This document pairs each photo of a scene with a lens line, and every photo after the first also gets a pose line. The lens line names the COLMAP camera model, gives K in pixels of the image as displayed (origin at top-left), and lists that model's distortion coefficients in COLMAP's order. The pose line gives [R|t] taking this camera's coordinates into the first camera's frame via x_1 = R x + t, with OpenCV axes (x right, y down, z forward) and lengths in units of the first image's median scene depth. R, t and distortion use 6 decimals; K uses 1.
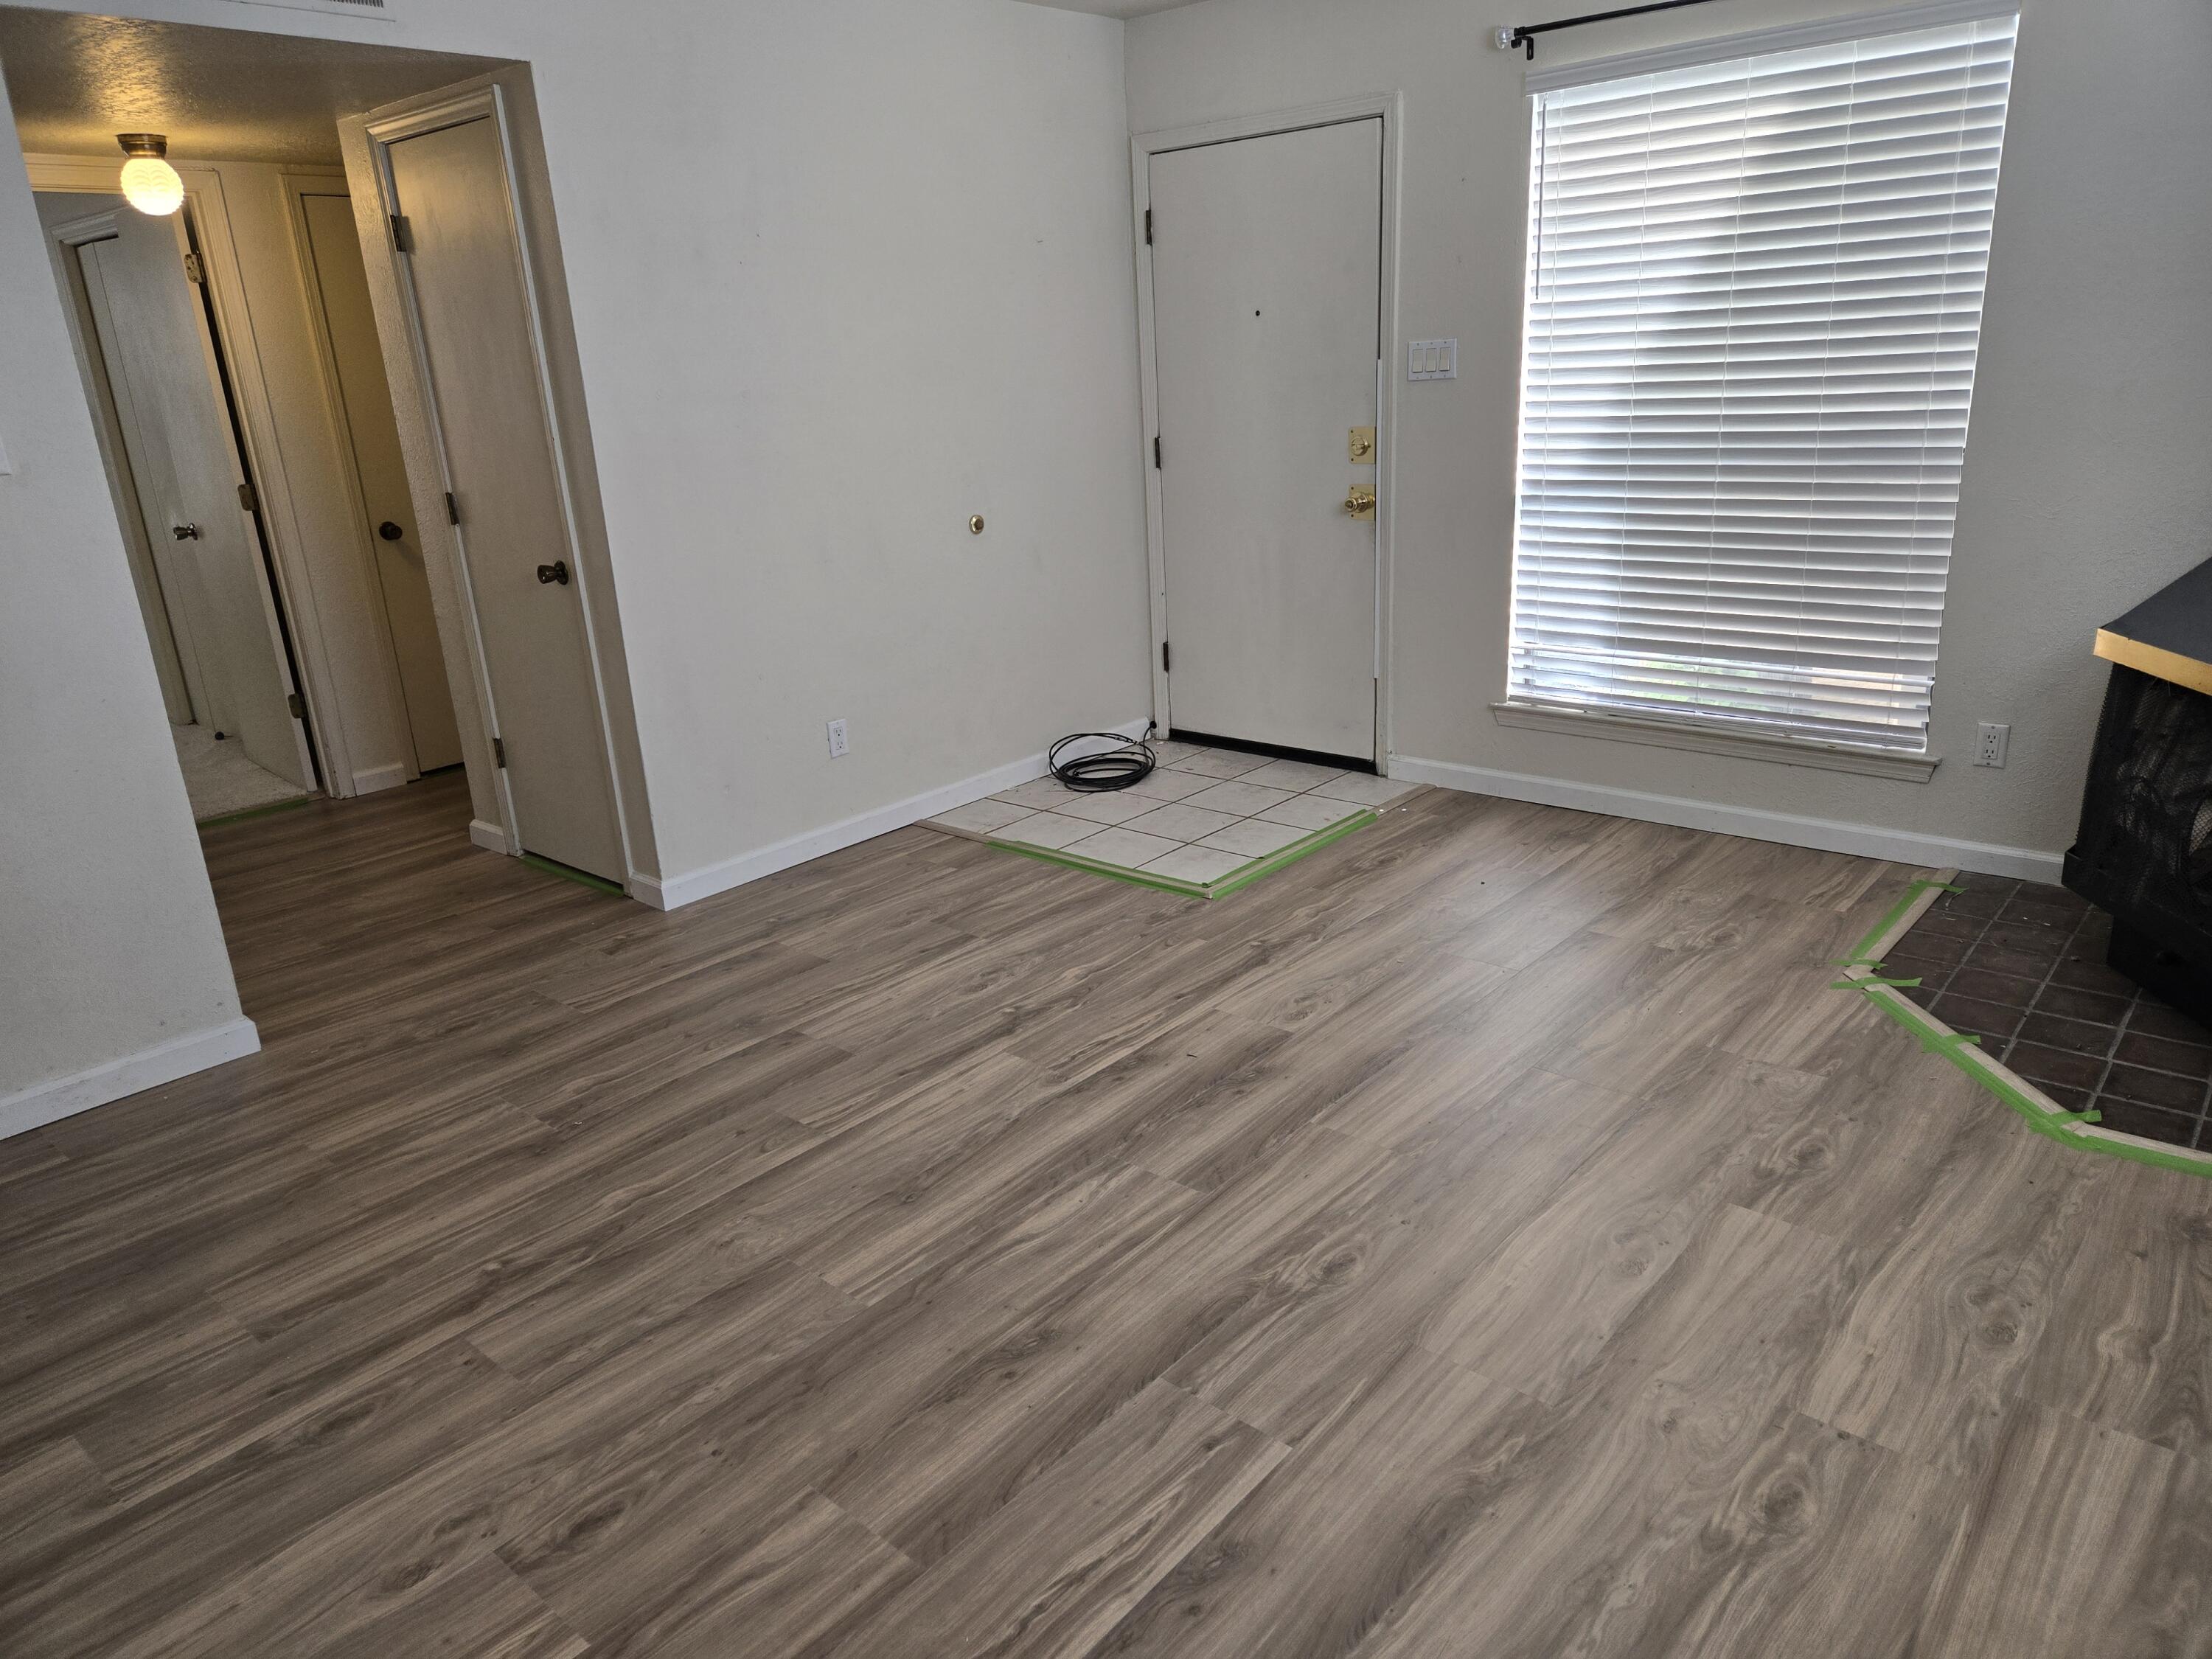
lens RADIAL K [[1467.9, 0, 1106.0], [0, 1467.9, 829.5], [0, 0, 1]] dist [0.074973, -0.062668]
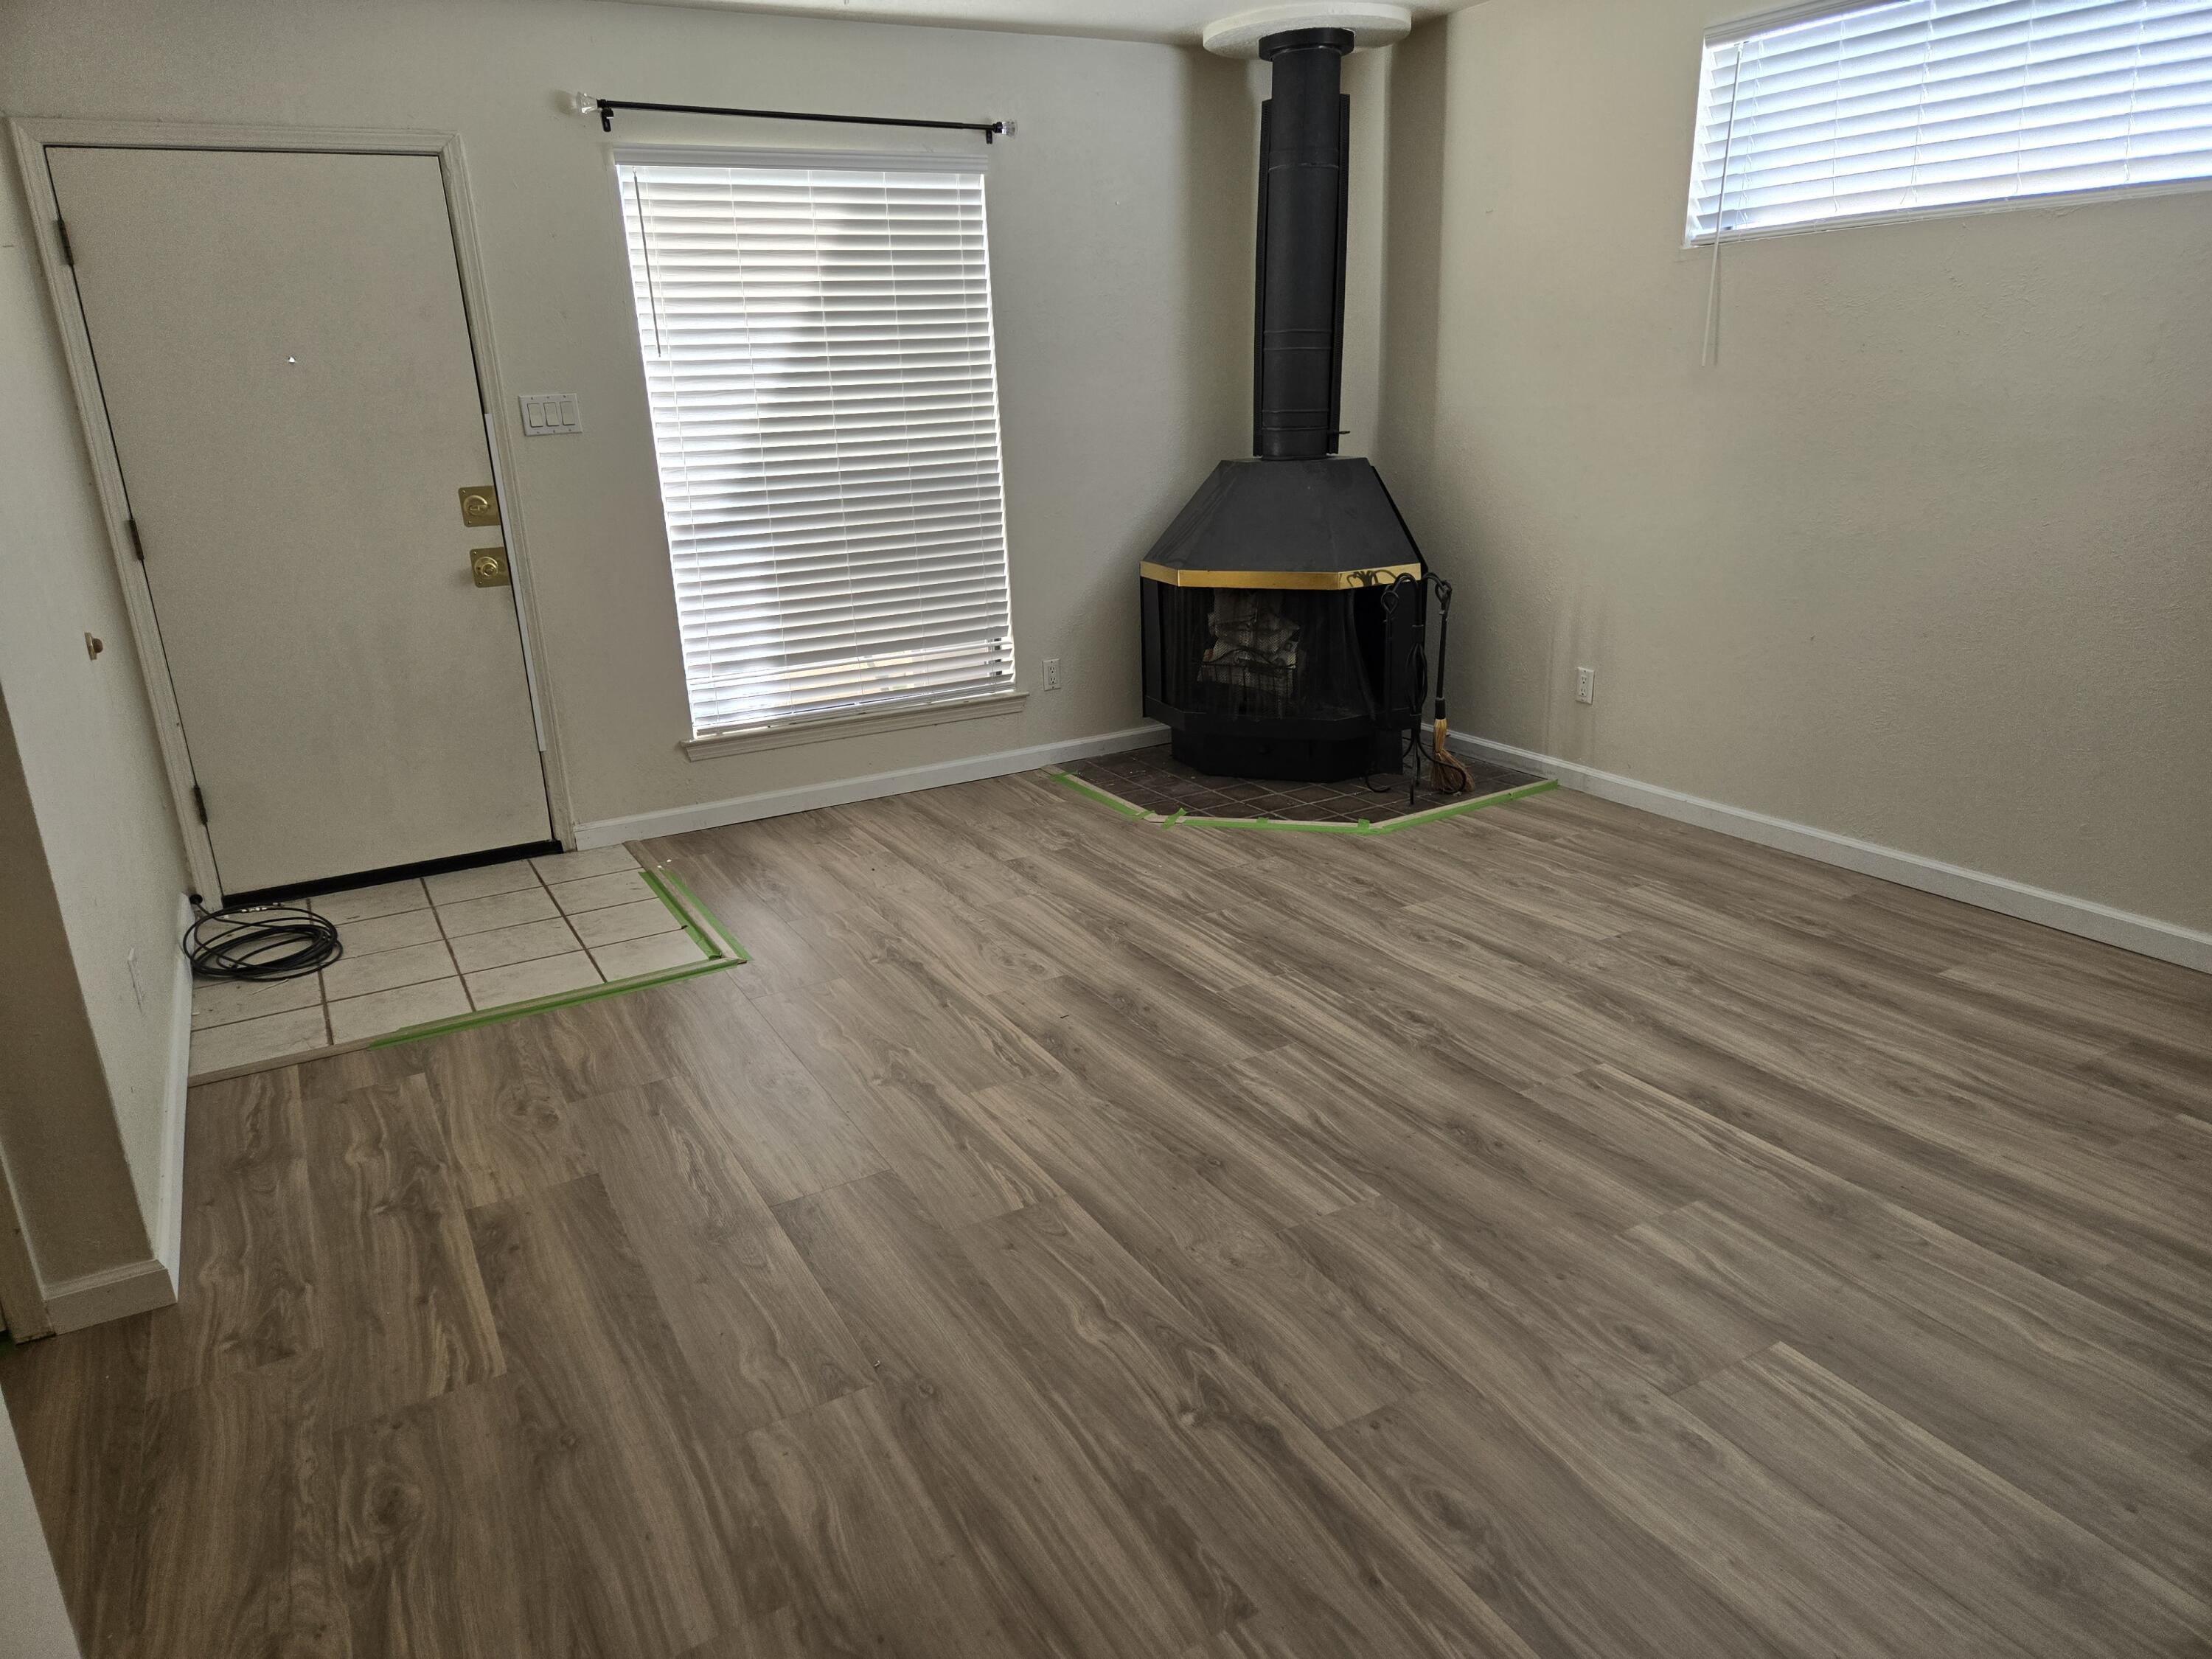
lens RADIAL K [[1467.9, 0, 1106.0], [0, 1467.9, 829.5], [0, 0, 1]] dist [0.074973, -0.062668]
pose [[0.340984, -0.248835, 0.906538, -0.684517], [0.314766, 0.938889, 0.139319, -0.091321], [-0.885806, 0.237841, 0.398471, 0.393825]]
